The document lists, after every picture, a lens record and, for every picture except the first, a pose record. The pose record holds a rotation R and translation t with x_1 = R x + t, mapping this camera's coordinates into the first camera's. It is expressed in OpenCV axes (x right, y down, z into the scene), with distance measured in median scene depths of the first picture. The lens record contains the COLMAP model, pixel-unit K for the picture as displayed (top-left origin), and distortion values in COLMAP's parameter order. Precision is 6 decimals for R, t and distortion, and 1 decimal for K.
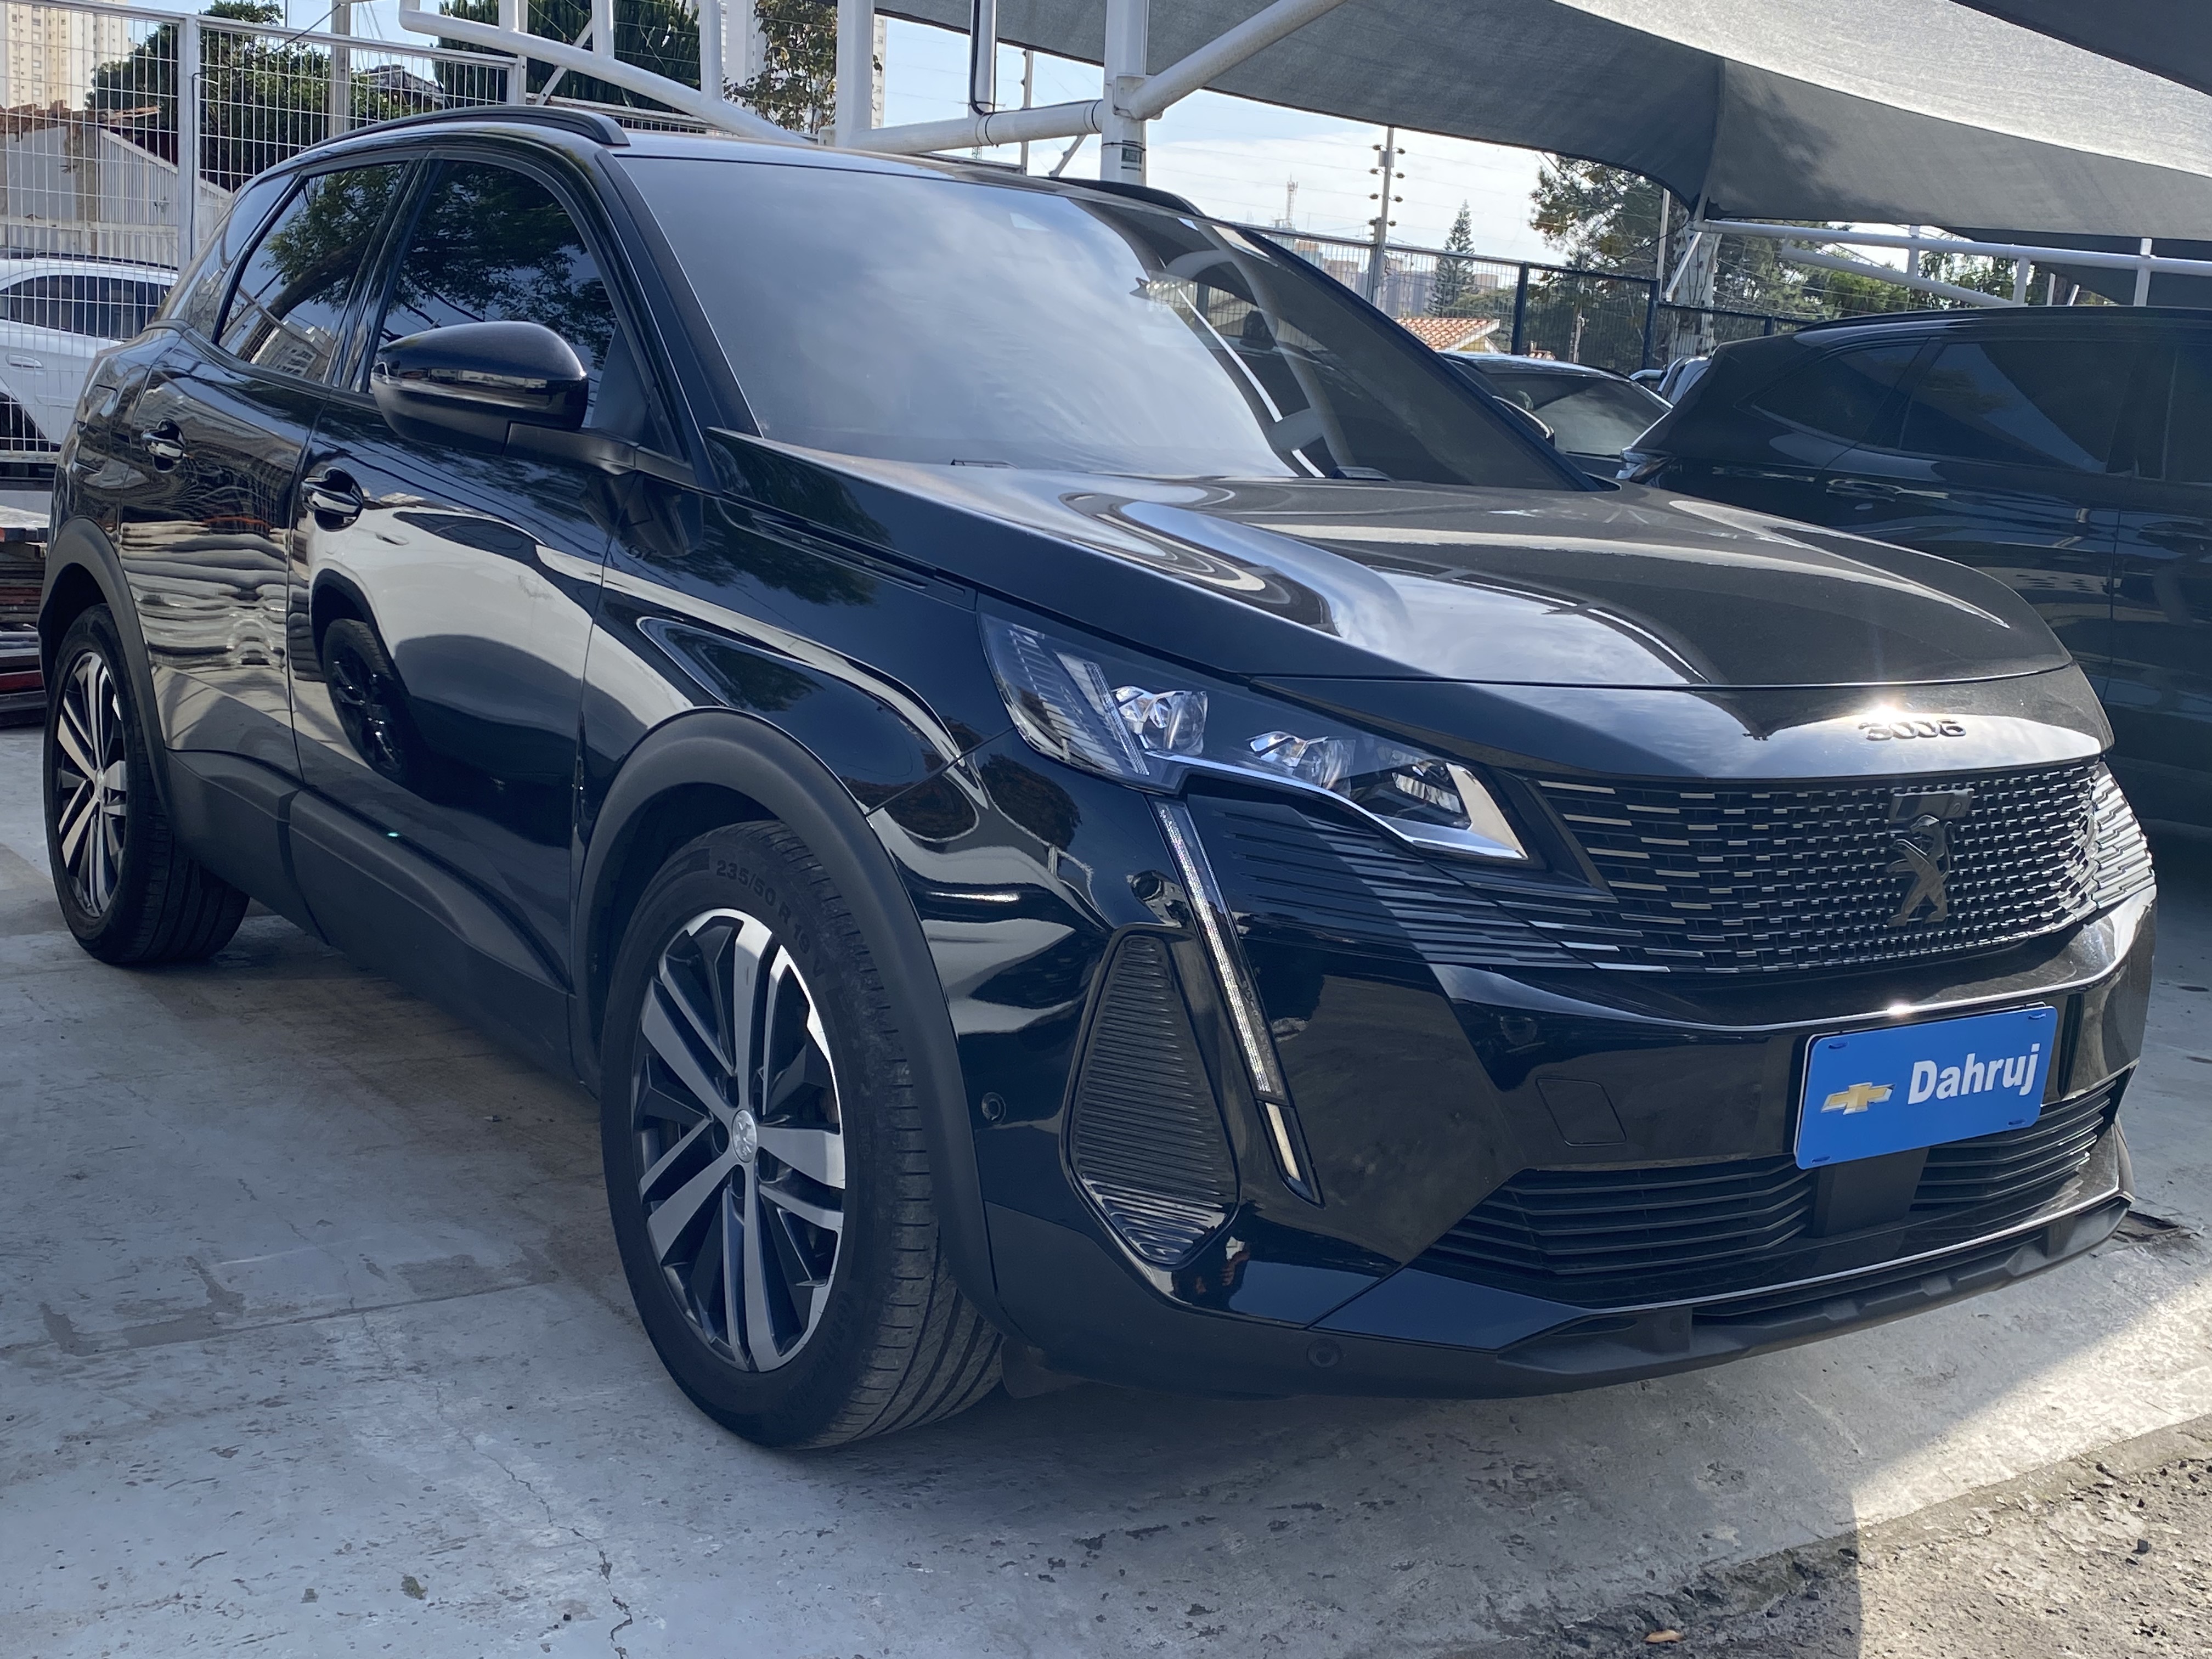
lens RADIAL K [[2395.9, 0, 1106.0], [0, 2395.9, 829.5], [0, 0, 1]] dist [0.156077, -0.343816]
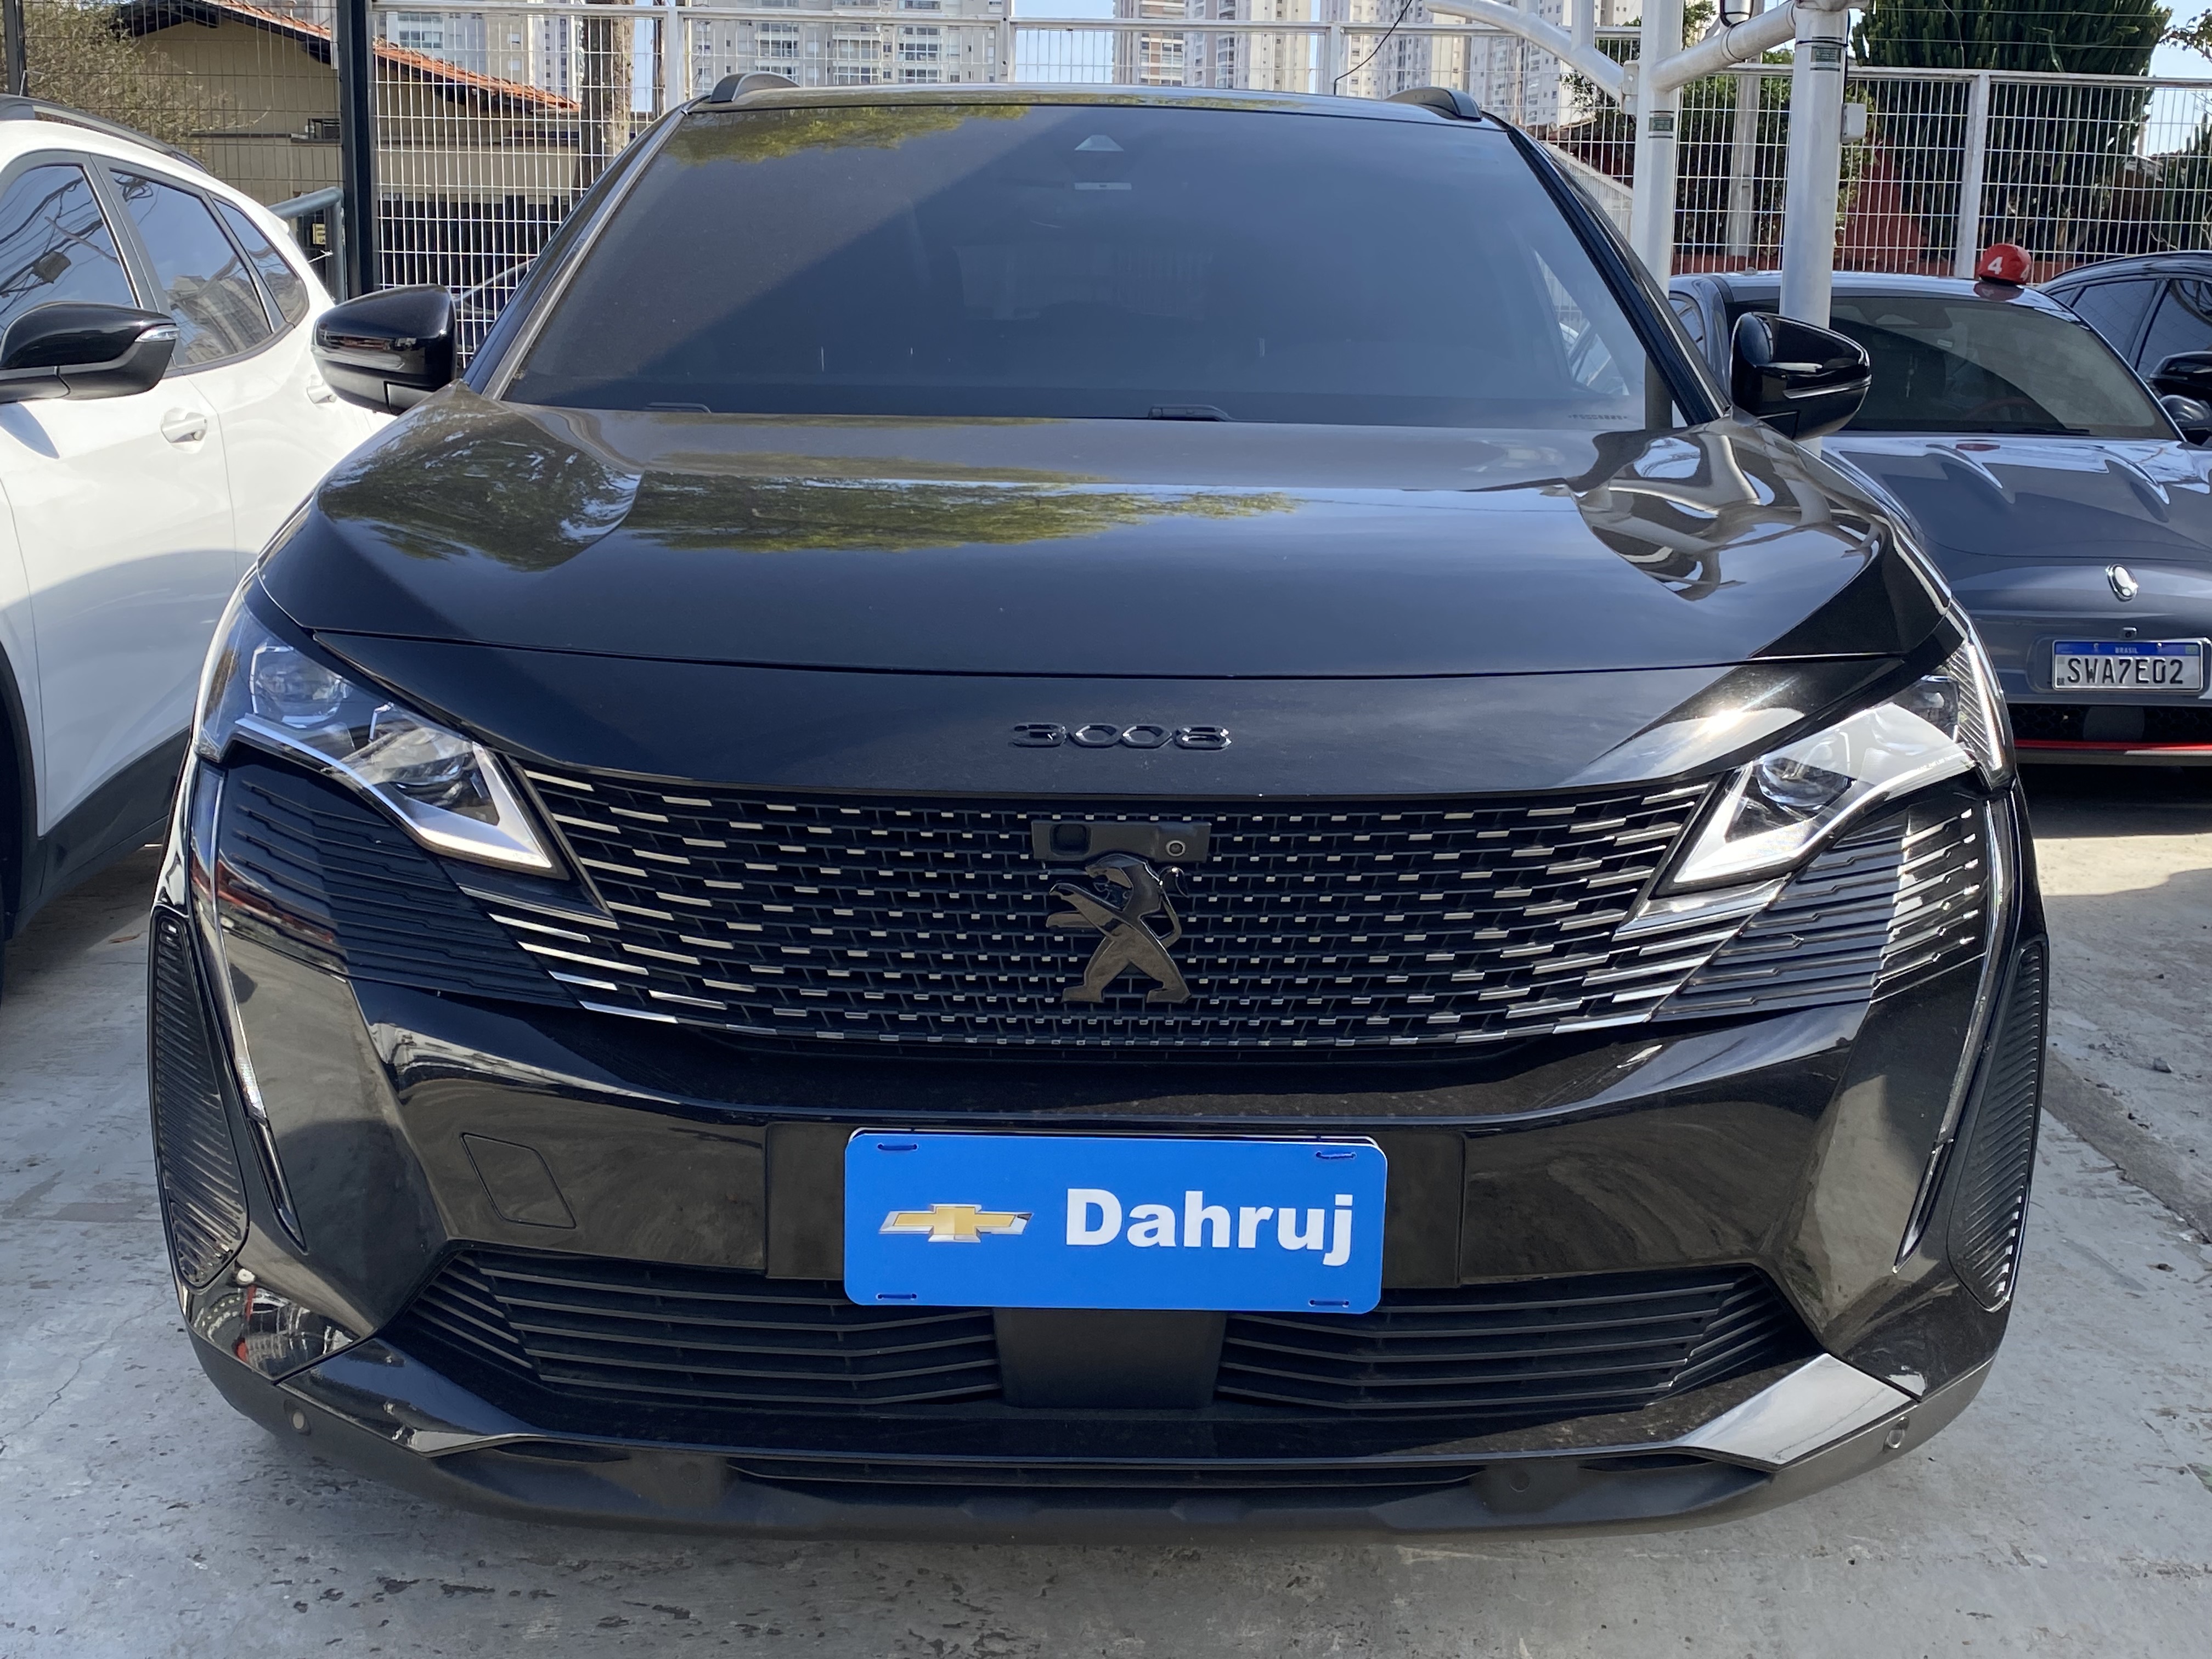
lens RADIAL K [[2395.9, 0, 1106.0], [0, 2395.9, 829.5], [0, 0, 1]] dist [0.156077, -0.343816]
pose [[0.827502, 0.069484, -0.557147, 0.731549], [-0.067396, 0.997430, 0.024294, -0.030778], [0.557403, 0.017446, 0.830059, 0.394914]]
